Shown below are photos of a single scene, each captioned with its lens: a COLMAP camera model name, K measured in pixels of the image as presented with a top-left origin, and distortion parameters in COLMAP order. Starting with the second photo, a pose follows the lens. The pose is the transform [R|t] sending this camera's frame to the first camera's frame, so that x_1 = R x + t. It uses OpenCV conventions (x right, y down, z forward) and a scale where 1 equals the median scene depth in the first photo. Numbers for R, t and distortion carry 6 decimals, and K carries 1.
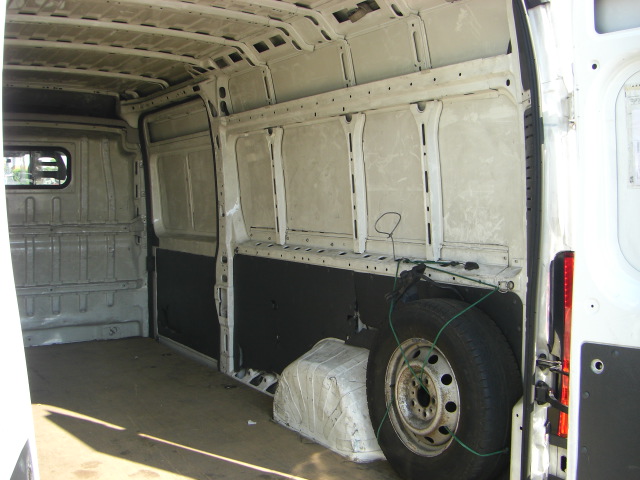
lens RADIAL K [[716.2, 0, 320.0], [0, 716.2, 240.0], [0, 0, 1]] dist [-0.148587, -0.013578]
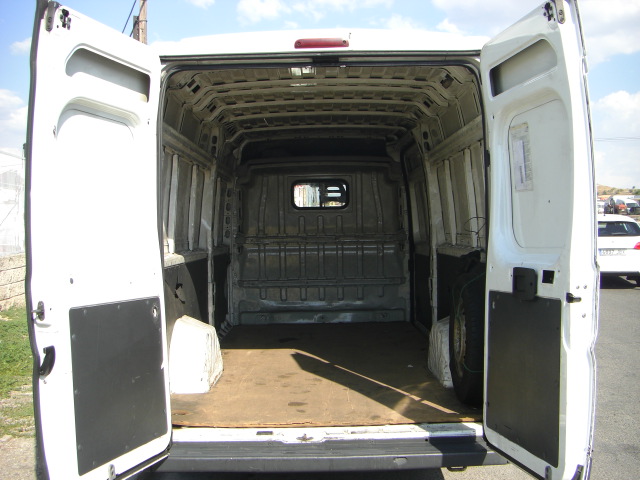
lens RADIAL K [[716.2, 0, 320.0], [0, 716.2, 240.0], [0, 0, 1]] dist [-0.148587, -0.013578]
pose [[0.847982, -0.008899, -0.529950, 0.336622], [-0.009089, 0.999468, -0.031327, 0.031903], [0.529947, 0.031382, 0.847450, -0.217577]]
